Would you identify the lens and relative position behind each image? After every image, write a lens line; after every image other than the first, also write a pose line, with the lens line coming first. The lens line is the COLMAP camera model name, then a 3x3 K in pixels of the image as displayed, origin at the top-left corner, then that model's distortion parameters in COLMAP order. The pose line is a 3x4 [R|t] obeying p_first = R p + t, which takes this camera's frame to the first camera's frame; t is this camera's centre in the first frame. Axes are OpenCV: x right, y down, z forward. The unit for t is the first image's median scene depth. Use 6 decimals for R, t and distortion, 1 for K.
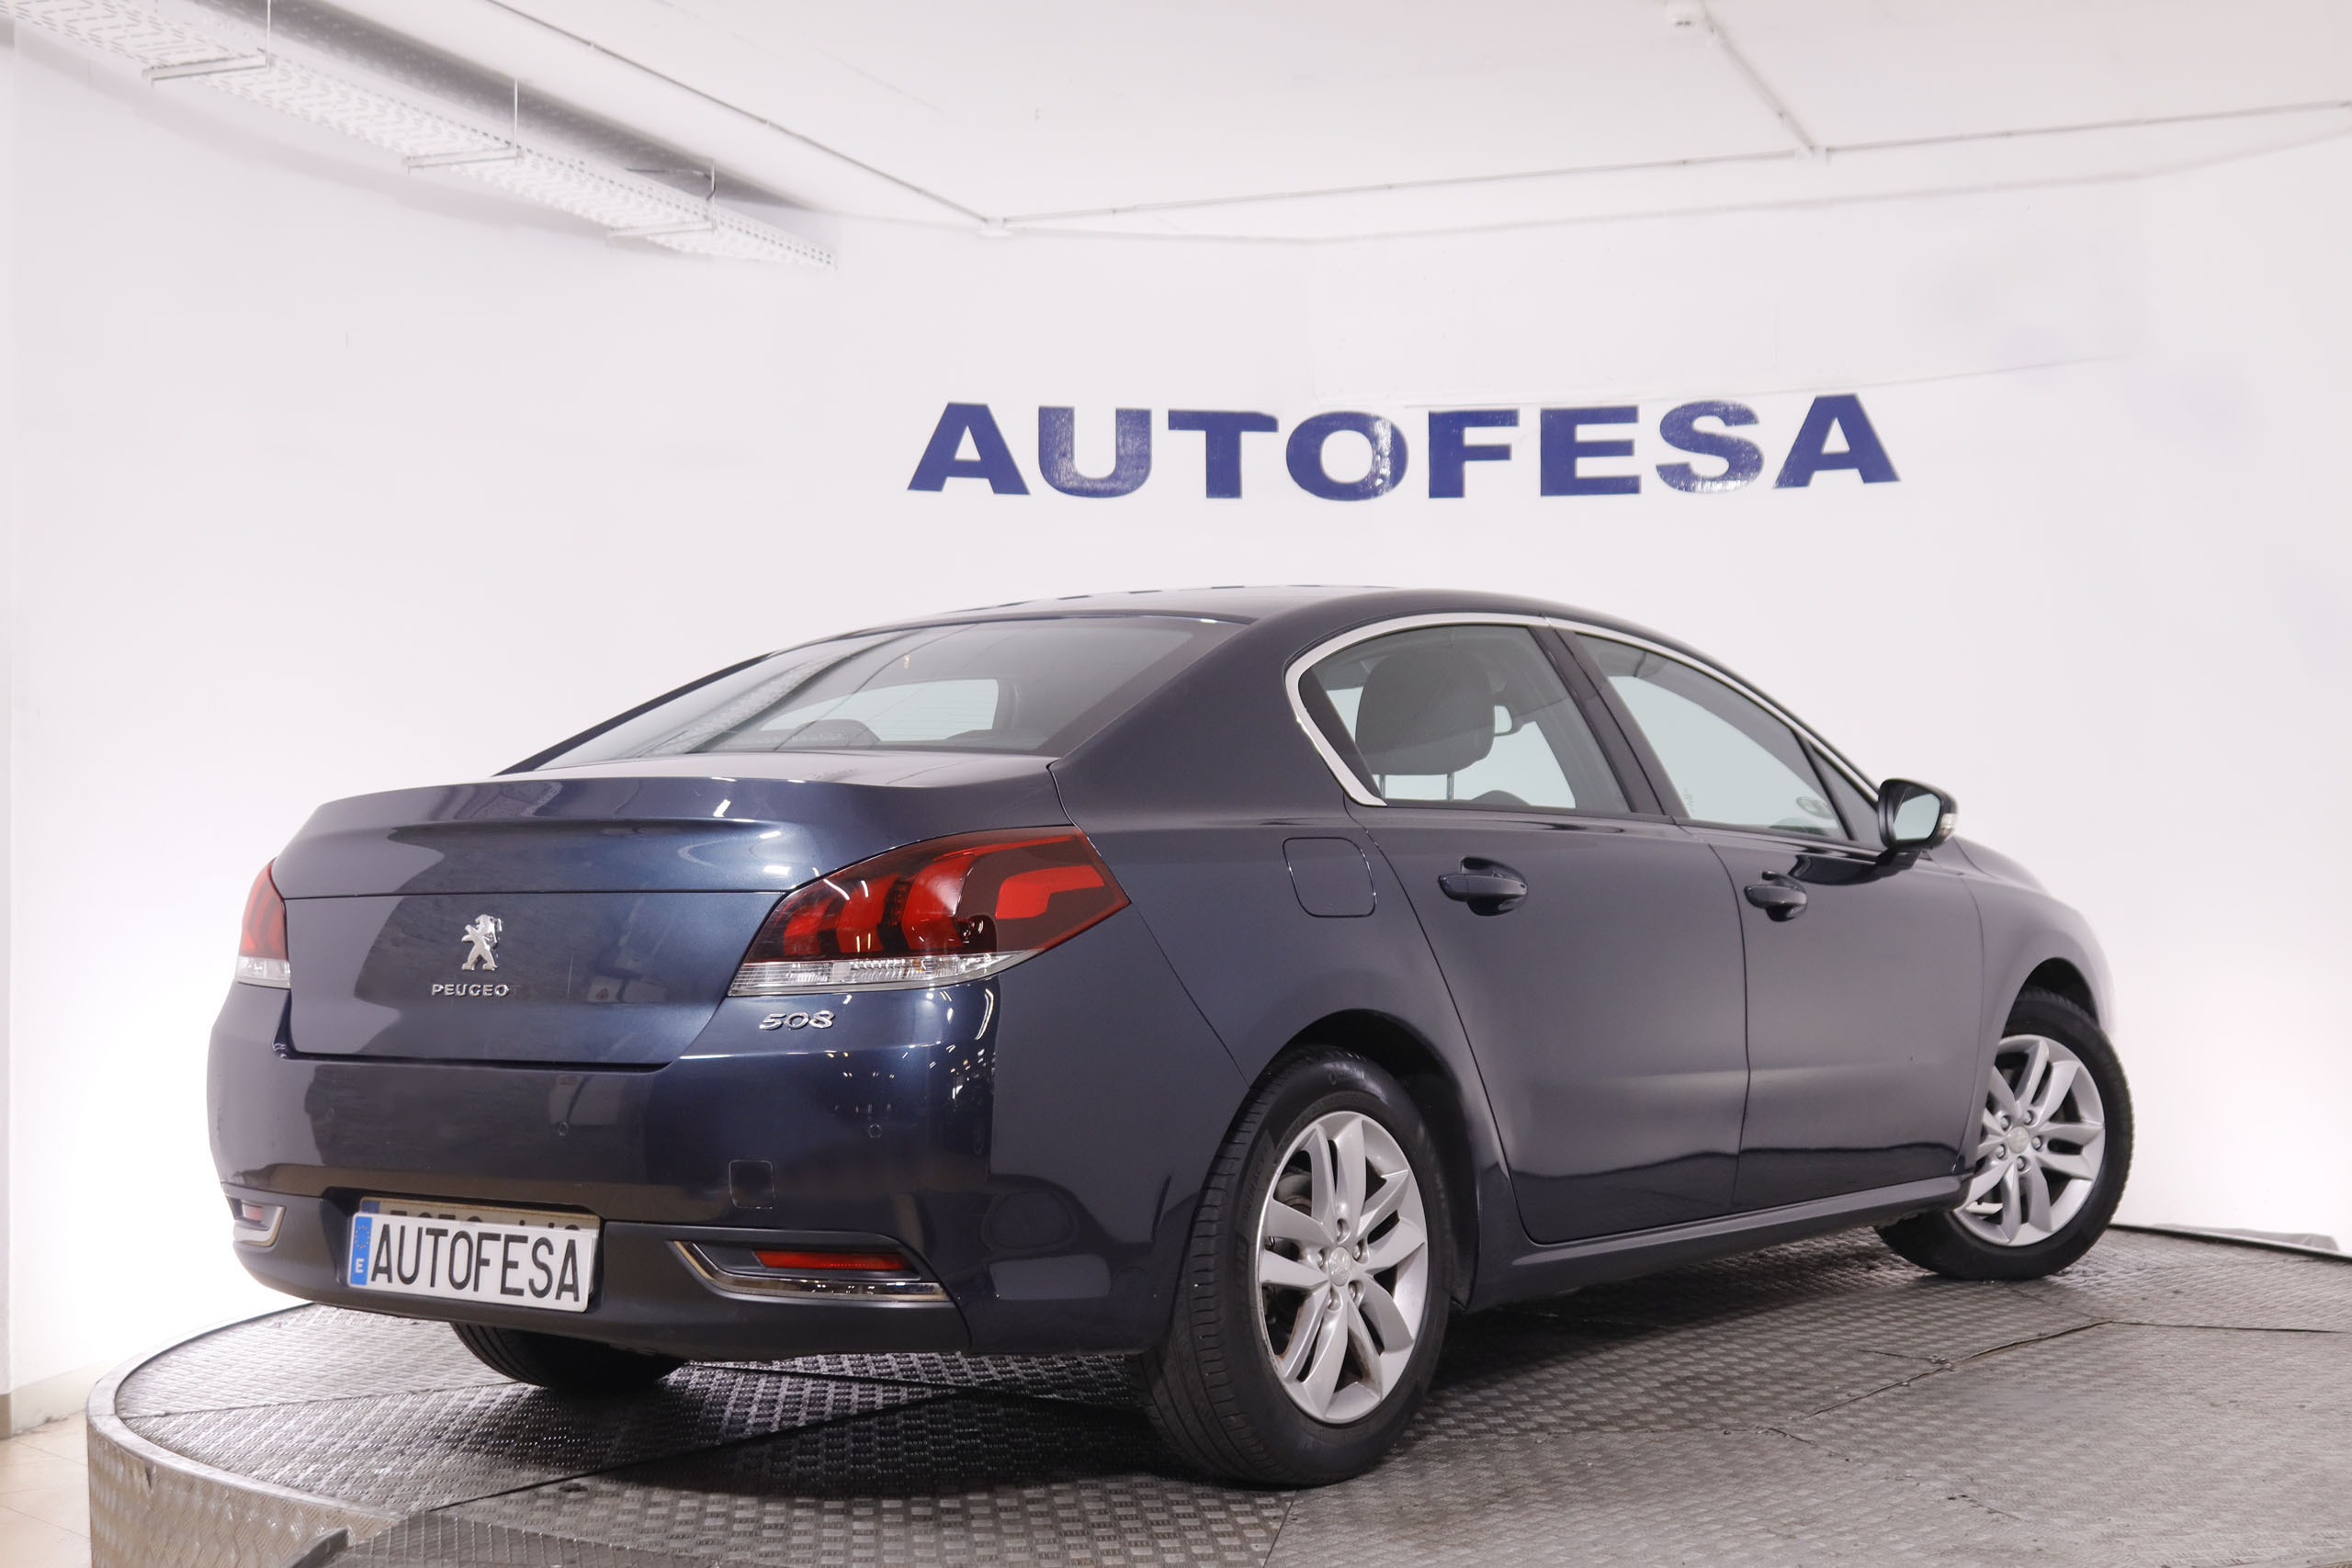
lens RADIAL K [[3186.5, 0, 1145.0], [0, 3186.5, 779.5], [0, 0, 1]] dist [-0.030070, 0.000000]
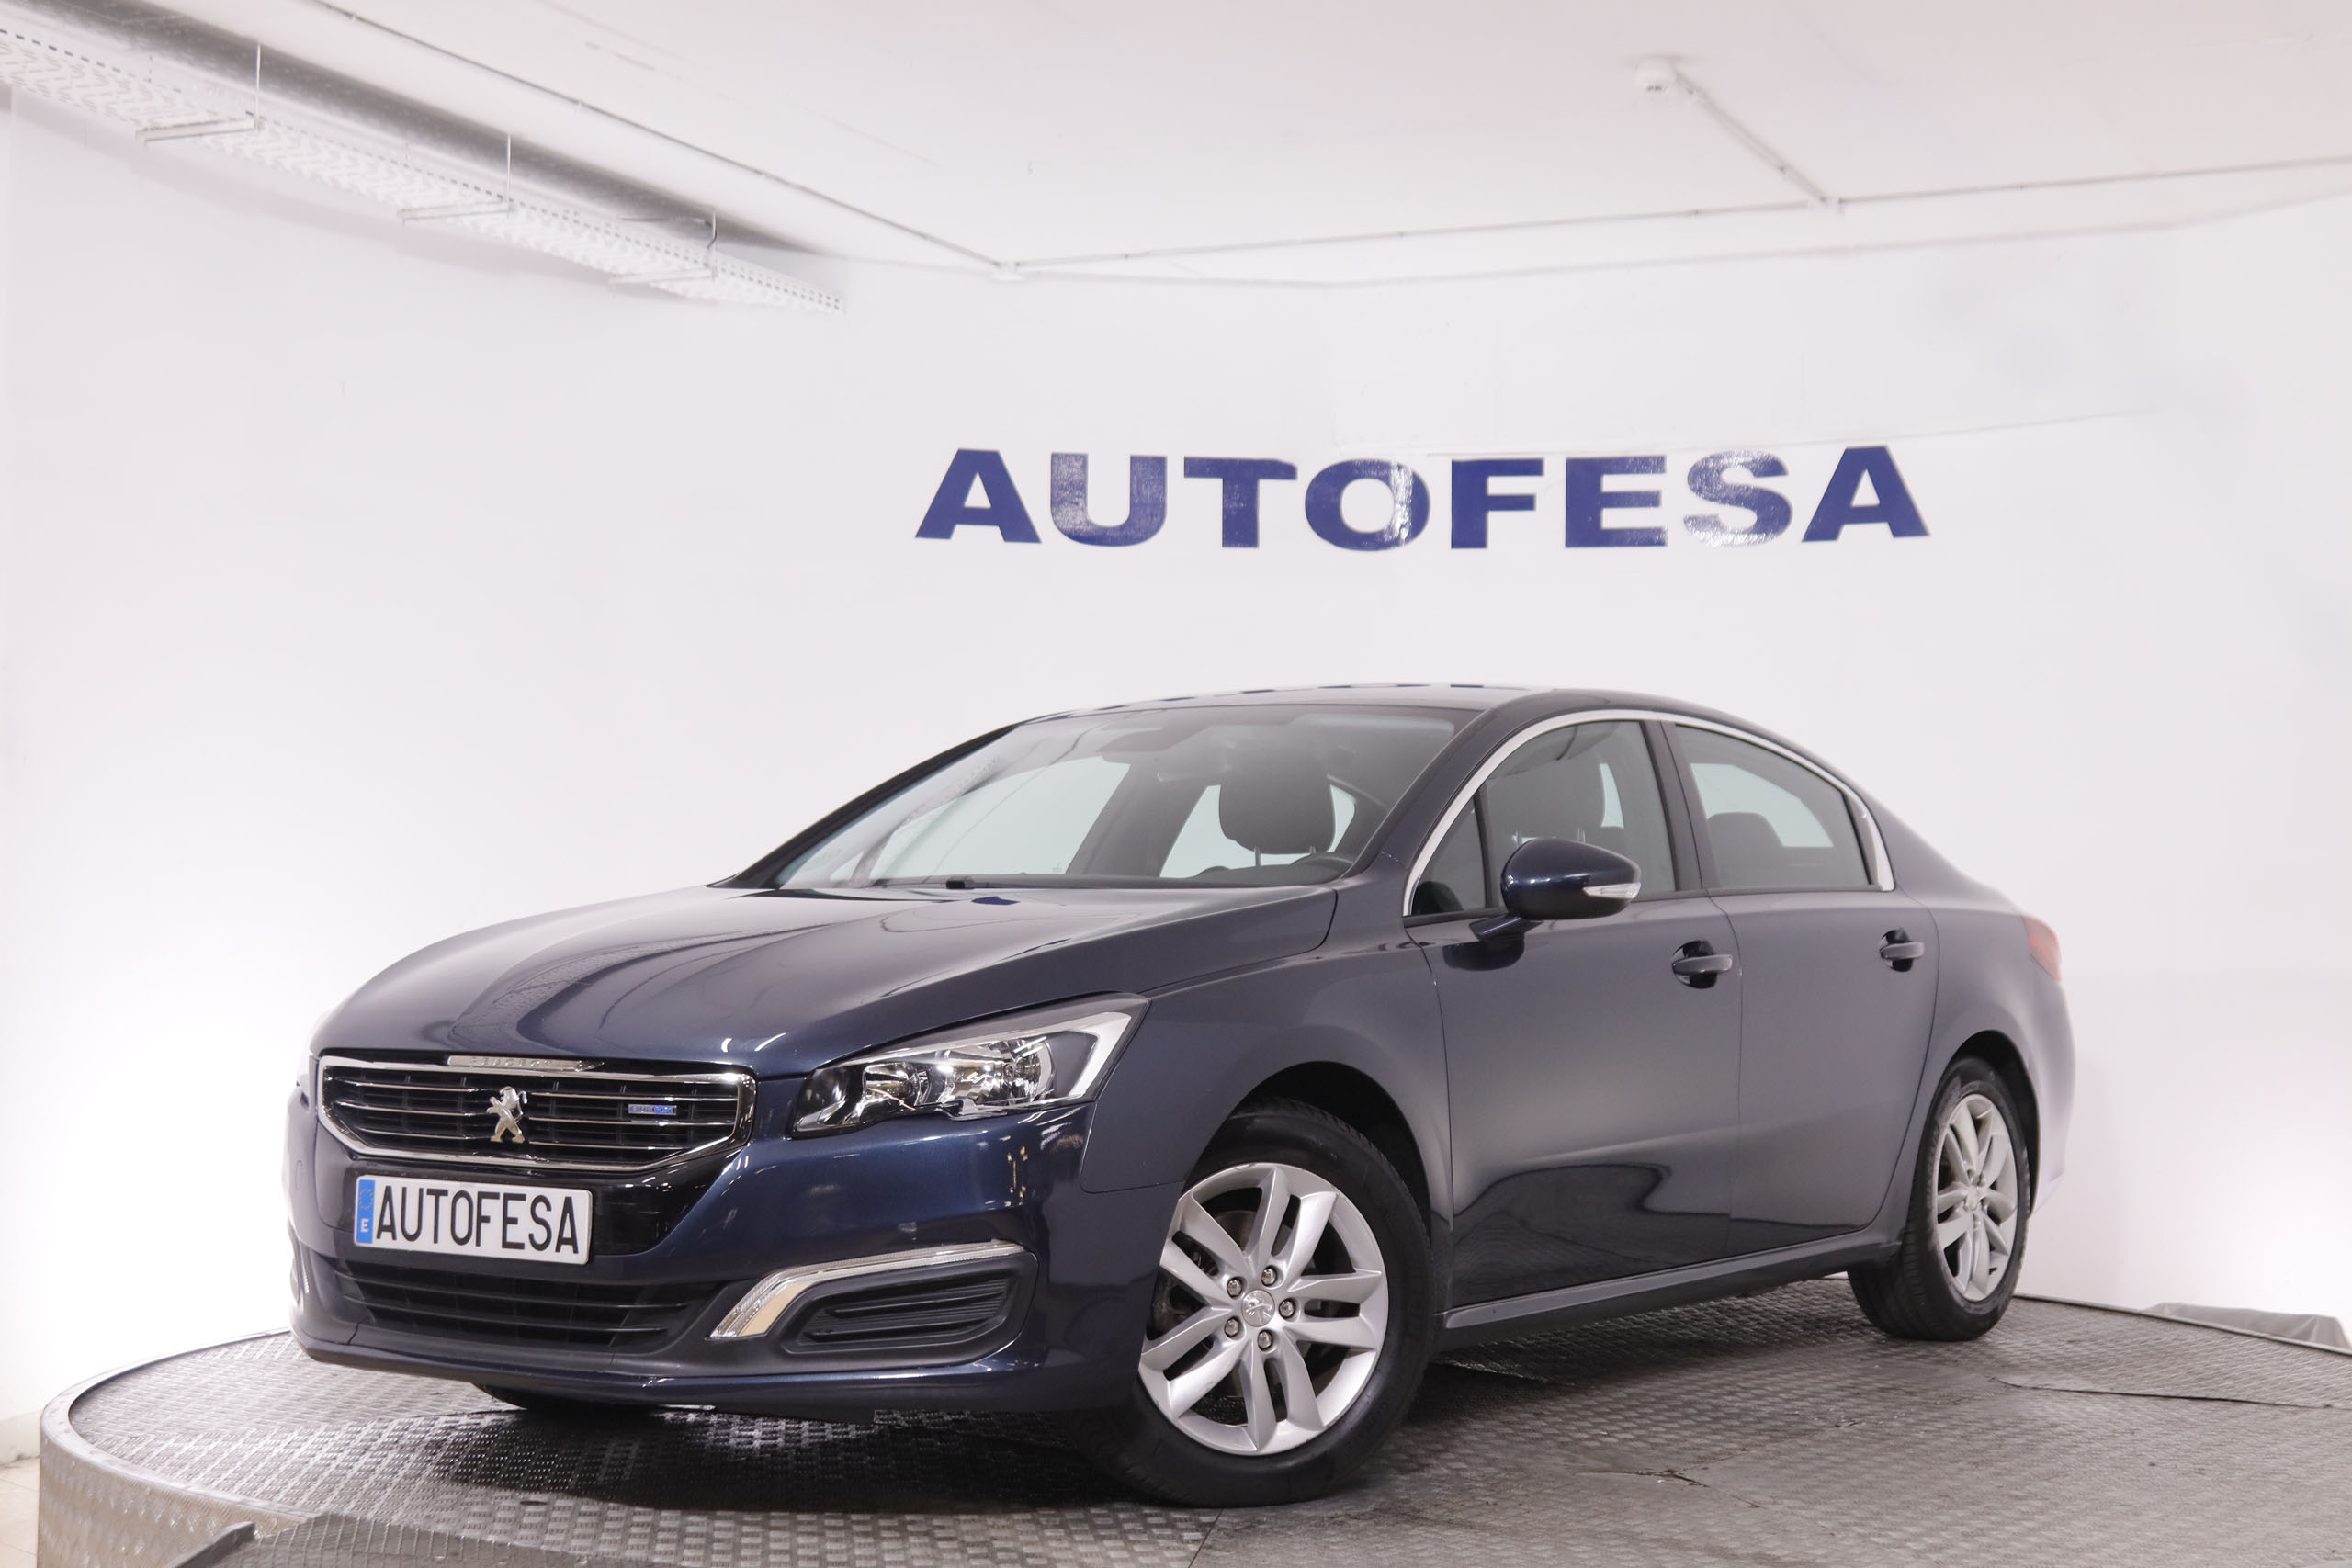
lens RADIAL K [[3579.8, 0, 1132.9], [0, 3579.8, 781.9], [0, 0, 1]] dist [0.010299, 0.000000]
pose [[0.998809, 0.010153, -0.047723, 0.046358], [-0.010747, 0.999868, -0.012215, -0.002760], [0.047593, 0.012713, 0.998786, -0.100774]]
